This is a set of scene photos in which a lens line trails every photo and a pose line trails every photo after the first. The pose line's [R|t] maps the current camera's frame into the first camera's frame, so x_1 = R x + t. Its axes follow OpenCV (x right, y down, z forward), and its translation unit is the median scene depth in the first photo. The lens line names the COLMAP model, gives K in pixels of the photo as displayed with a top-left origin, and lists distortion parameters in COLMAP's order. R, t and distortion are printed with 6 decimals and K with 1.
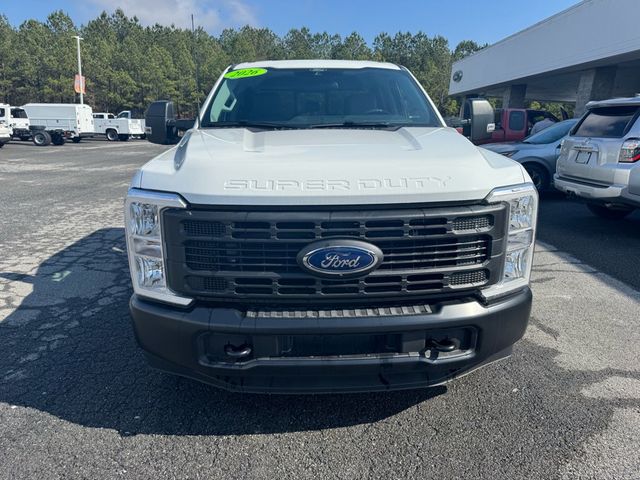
lens RADIAL K [[459.4, 0, 321.1], [0, 459.4, 240.0], [0, 0, 1]] dist [0.002120, -0.008672]
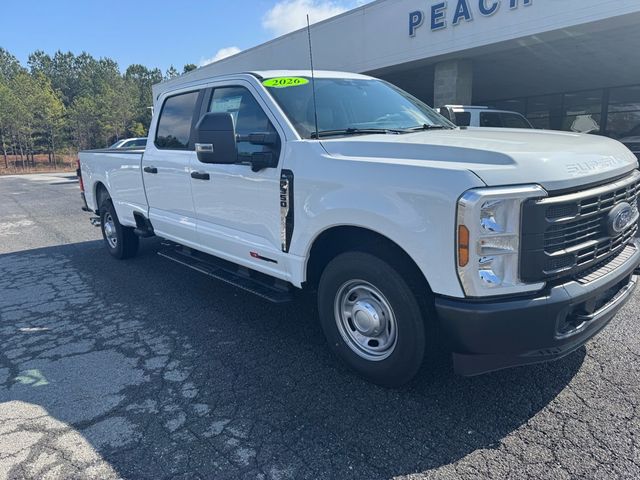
lens RADIAL K [[459.4, 0, 321.1], [0, 459.4, 240.0], [0, 0, 1]] dist [0.002120, -0.008672]
pose [[0.778893, -0.179456, 0.600933, -0.040102], [0.207601, 0.977944, 0.022962, -0.003073], [-0.591800, 0.106869, 0.798969, 0.013509]]
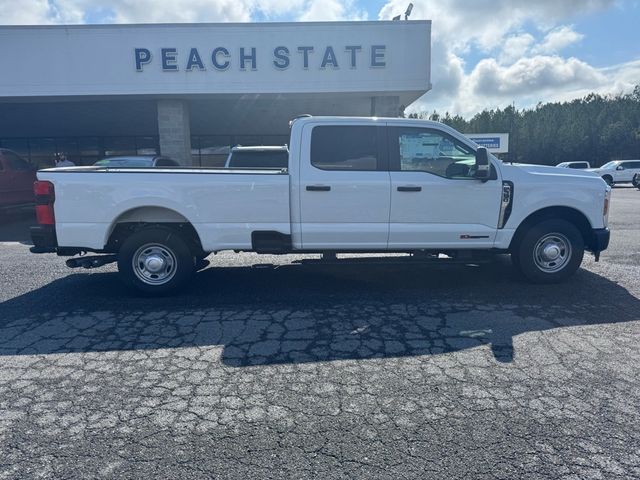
lens RADIAL K [[447.7, 0, 320.2], [0, 447.7, 240.9], [0, 0, 1]] dist [0.007369, -0.006817]
pose [[-0.029832, -0.181285, 0.982978, -0.327669], [0.253170, 0.949978, 0.182882, -0.107265], [-0.966962, 0.254316, 0.017556, 0.395387]]
